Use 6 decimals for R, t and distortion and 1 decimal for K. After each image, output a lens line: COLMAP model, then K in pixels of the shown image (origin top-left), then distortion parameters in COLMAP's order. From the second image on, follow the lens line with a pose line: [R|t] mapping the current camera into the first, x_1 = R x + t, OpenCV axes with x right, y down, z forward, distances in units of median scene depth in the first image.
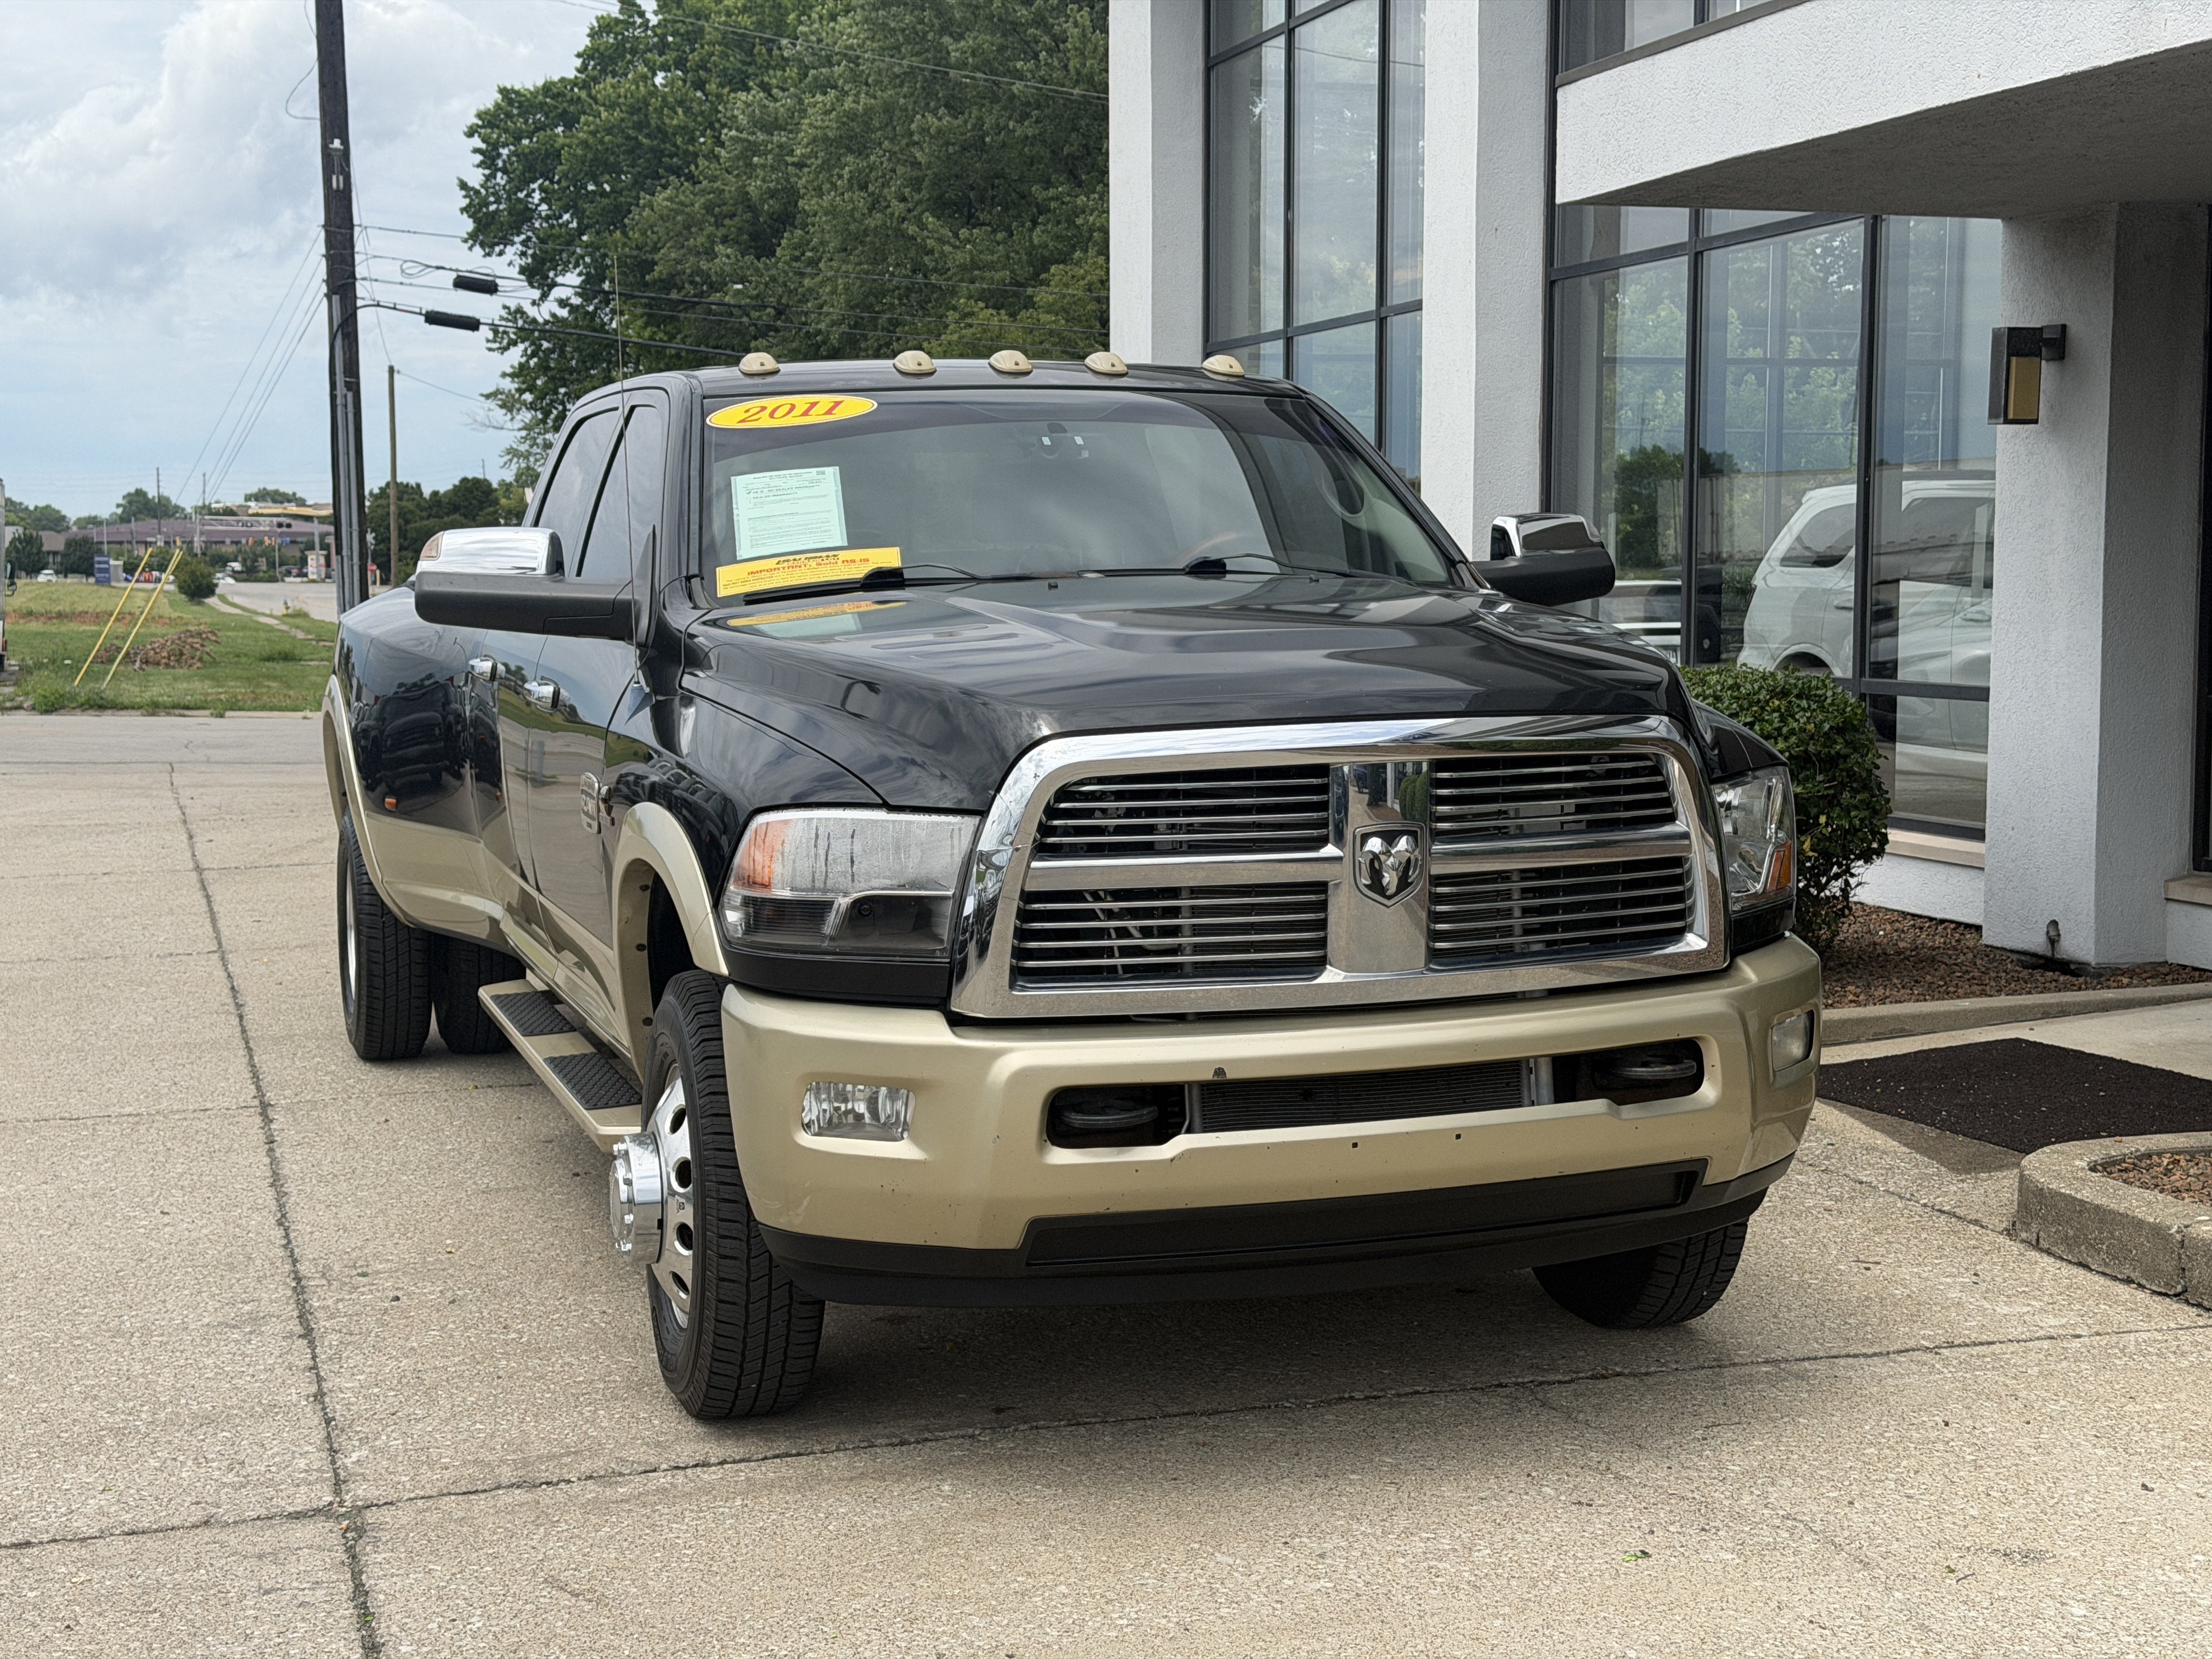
lens RADIAL K [[3007.6, 0, 1106.0], [0, 3007.6, 829.5], [0, 0, 1]] dist [0.151446, -0.135384]
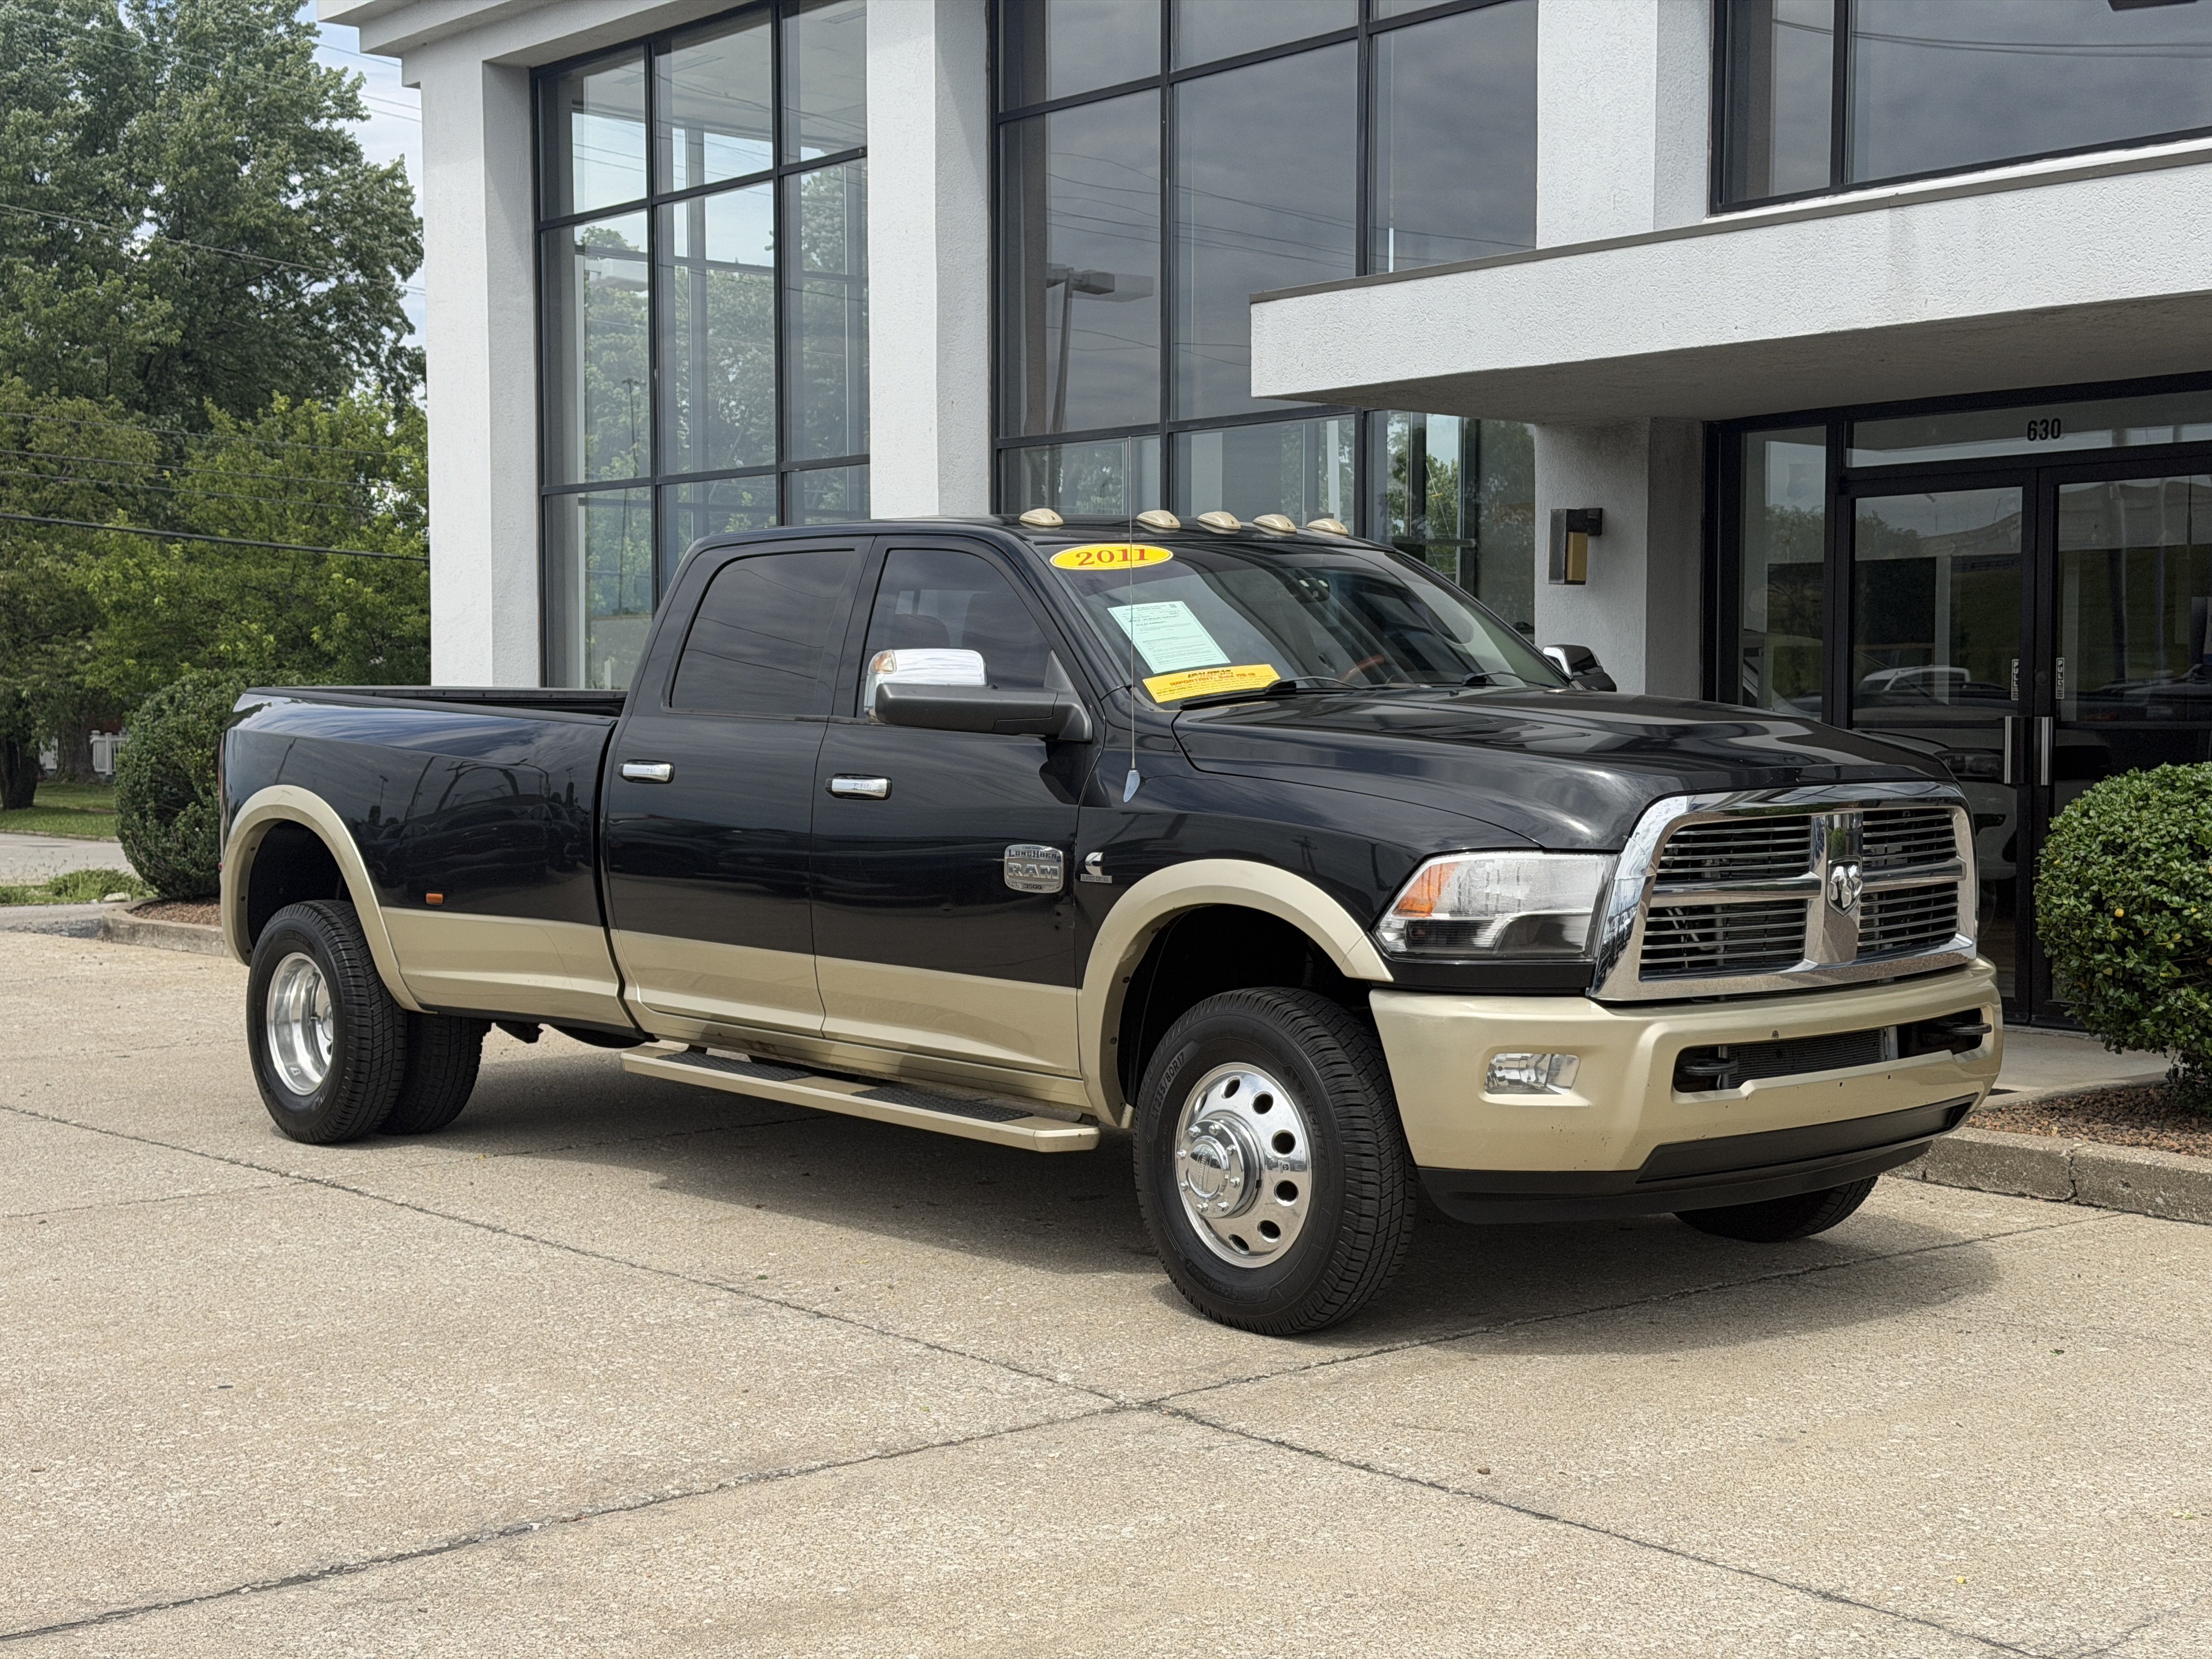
lens RADIAL K [[3007.5, 0, 1078.3], [0, 3007.5, 832.7], [0, 0, 1]] dist [0.138349, -0.005889]
pose [[0.928033, -0.011972, 0.372307, -0.677184], [0.029033, 0.998768, -0.040253, 0.029356], [-0.371366, 0.048165, 0.927236, -0.167495]]
